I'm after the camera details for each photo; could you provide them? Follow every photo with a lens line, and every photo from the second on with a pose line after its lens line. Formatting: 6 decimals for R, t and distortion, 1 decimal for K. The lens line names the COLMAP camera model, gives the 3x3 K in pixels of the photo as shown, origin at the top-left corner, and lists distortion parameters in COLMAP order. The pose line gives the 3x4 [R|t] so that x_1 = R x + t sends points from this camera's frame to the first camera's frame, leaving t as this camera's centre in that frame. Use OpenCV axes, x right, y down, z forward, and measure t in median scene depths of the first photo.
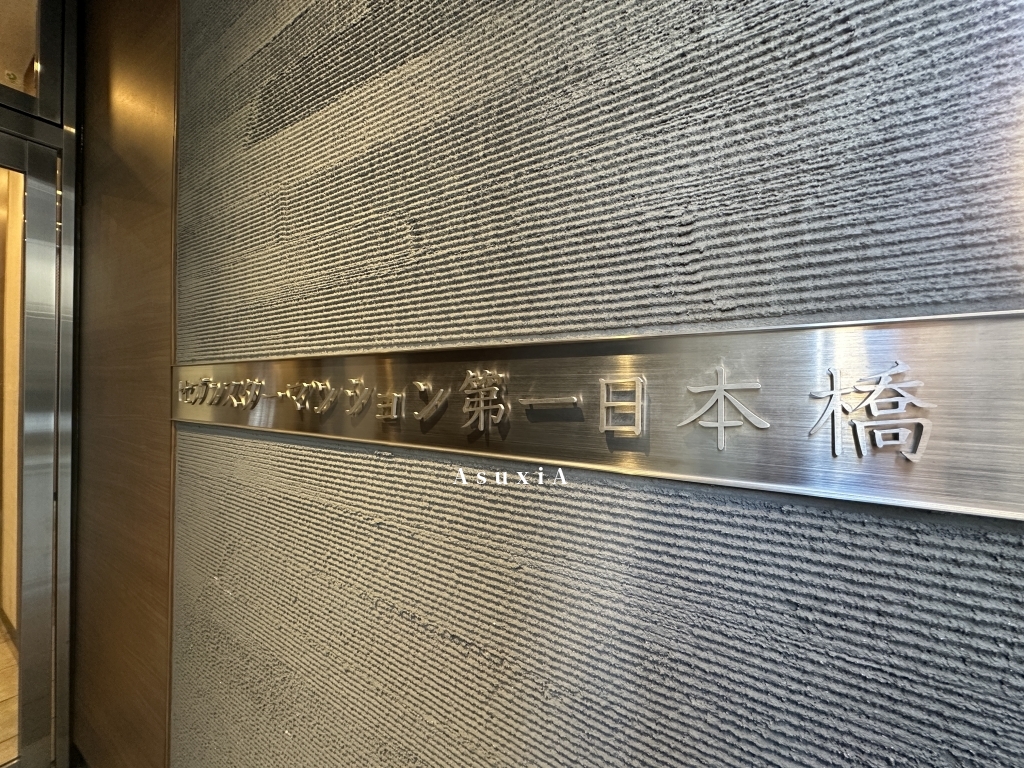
lens RADIAL K [[413.6, 0, 508.3], [0, 413.6, 384.6], [0, 0, 1]] dist [0.001722, 0.000136]
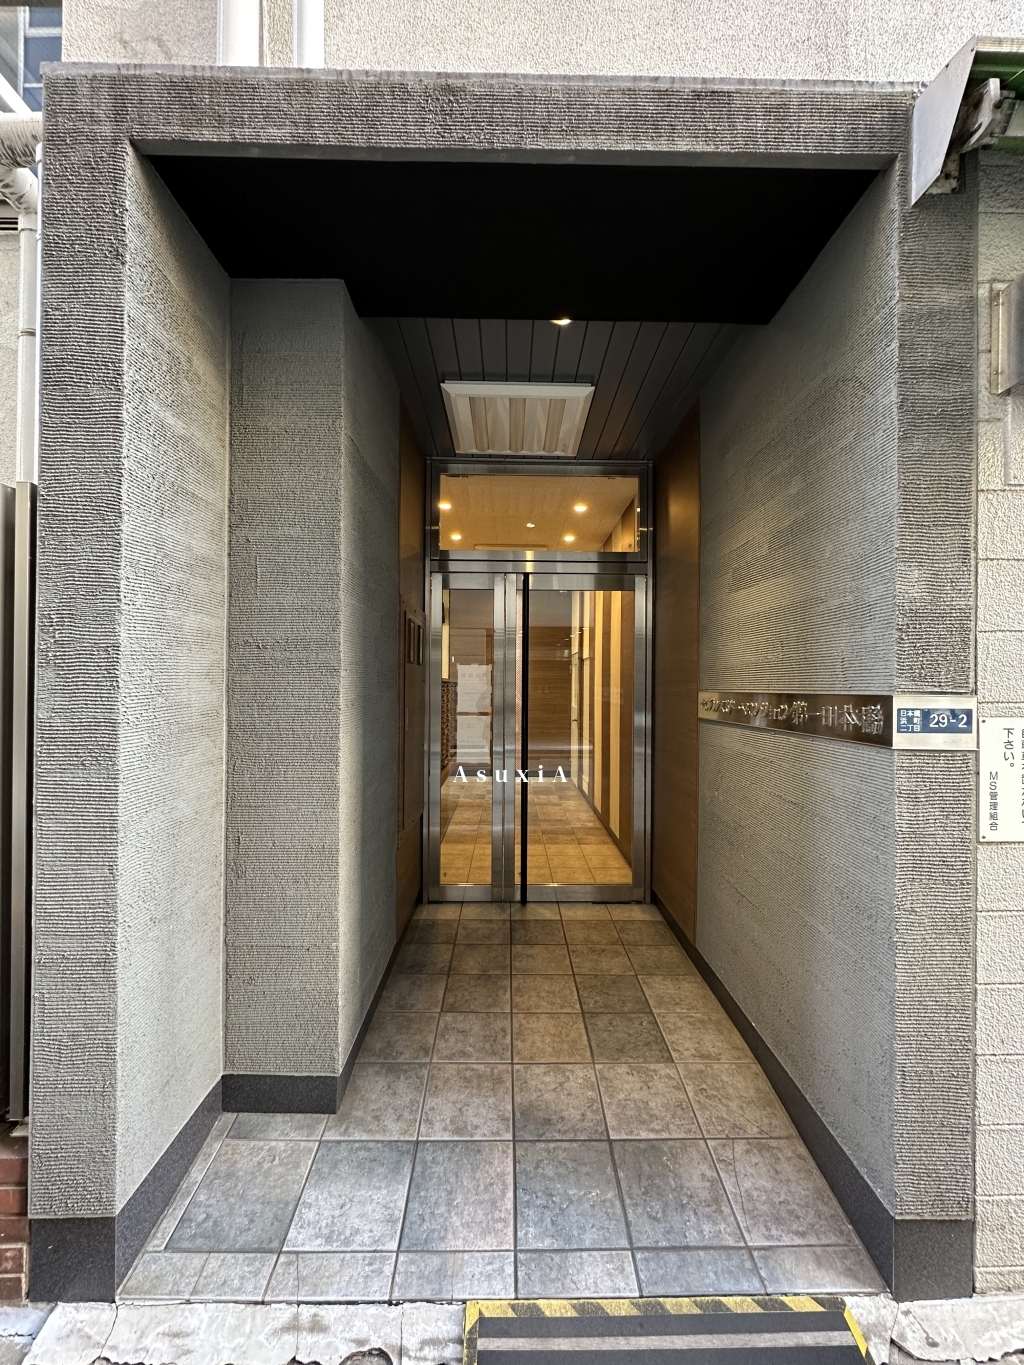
lens RADIAL K [[540.0, 0, 513.0], [0, 540.0, 685.1], [0, 0, 1]] dist [-0.002746, 0.000030]
pose [[0.545263, 0.000074, -0.838265, 1.000426], [-0.001088, 0.999999, -0.000620, -0.076148], [0.838264, 0.001250, 0.545263, -1.318859]]
